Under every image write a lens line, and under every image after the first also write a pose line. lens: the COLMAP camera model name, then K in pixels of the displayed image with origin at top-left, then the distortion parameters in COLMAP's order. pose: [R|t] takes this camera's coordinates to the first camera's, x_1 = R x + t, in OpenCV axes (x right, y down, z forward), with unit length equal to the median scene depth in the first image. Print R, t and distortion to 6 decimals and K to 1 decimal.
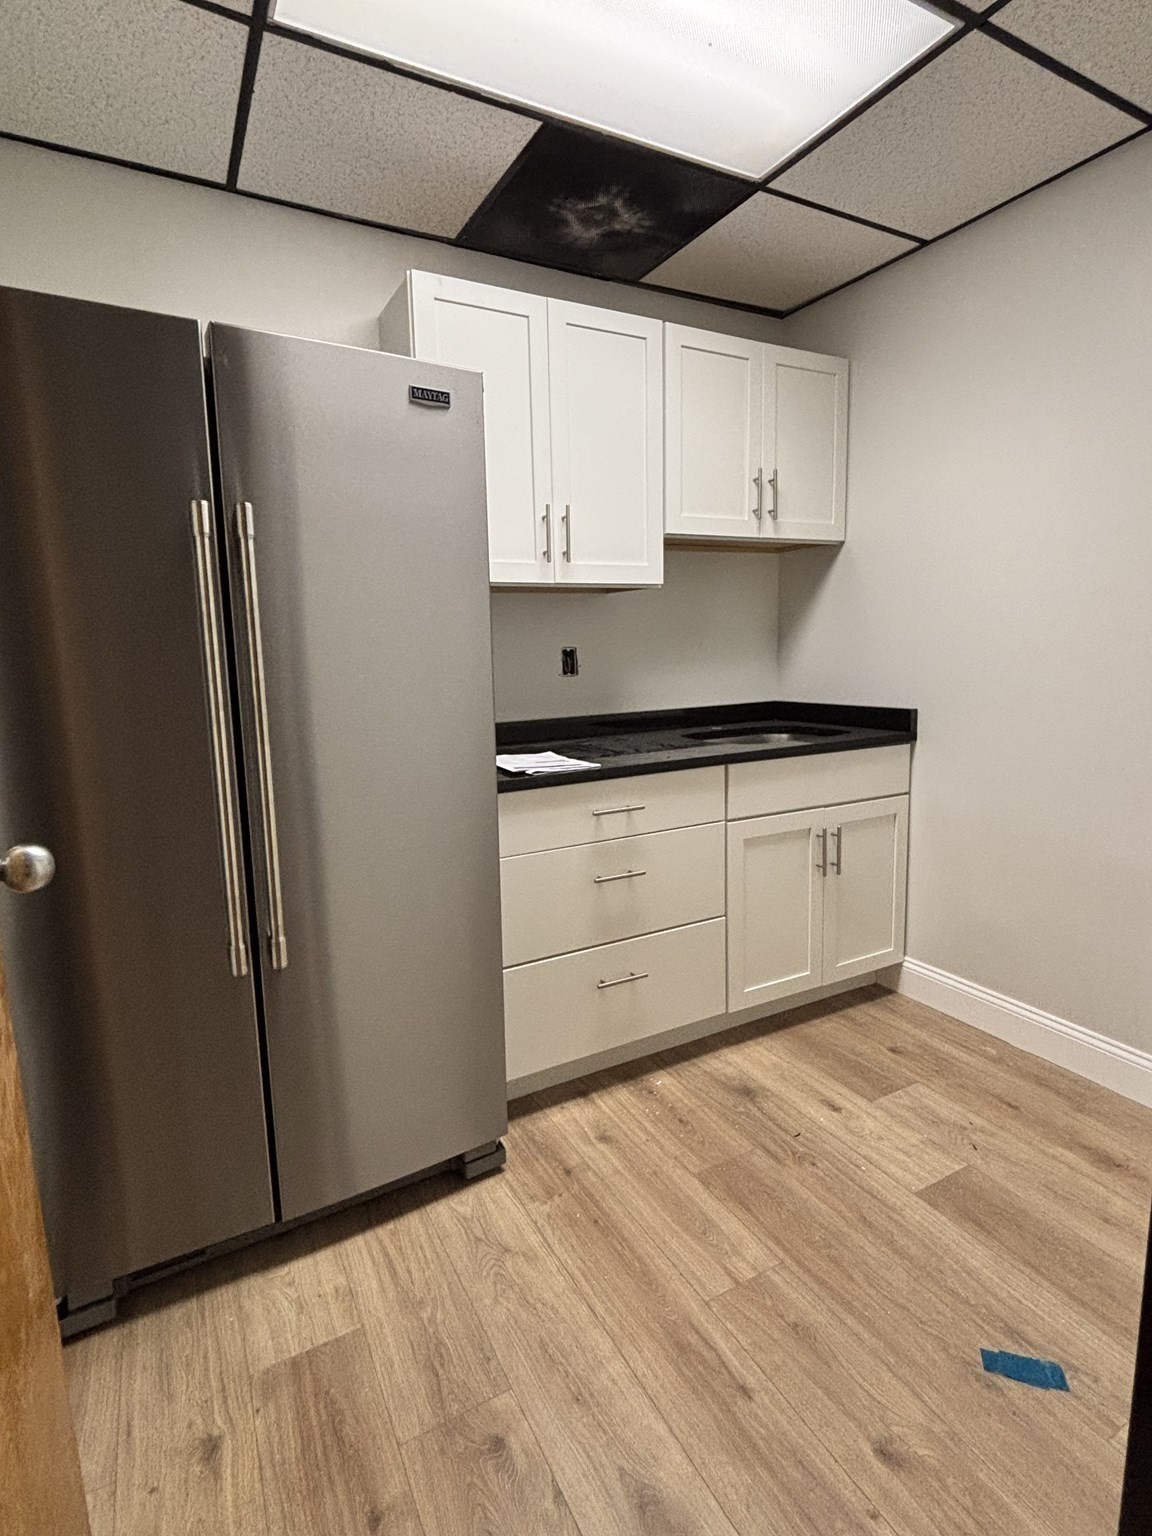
lens RADIAL K [[754.8, 0, 573.9], [0, 754.8, 770.6], [0, 0, 1]] dist [0.018508, 0.000222]
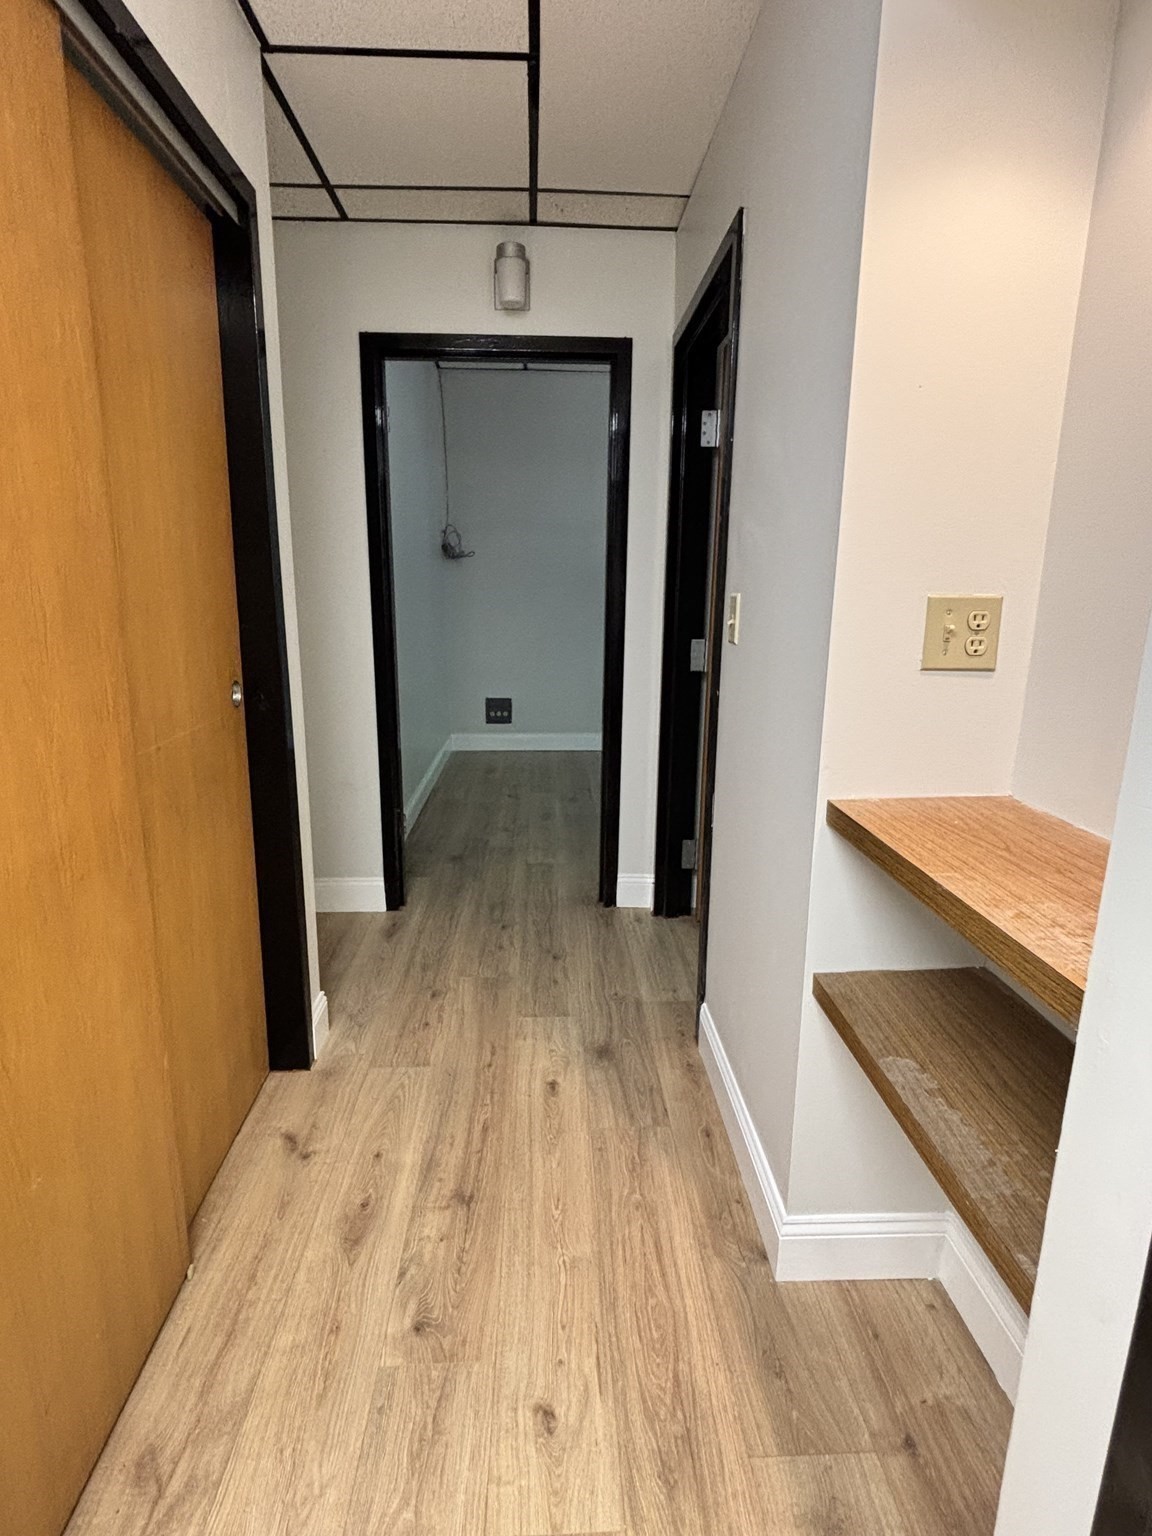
lens RADIAL K [[754.8, 0, 577.2], [0, 754.8, 755.3], [0, 0, 1]] dist [0.018508, 0.000222]
pose [[-0.895137, -0.083797, 0.437845, -0.680810], [0.091279, 0.926912, 0.364008, -0.252318], [-0.436347, 0.365803, -0.822064, 1.430480]]
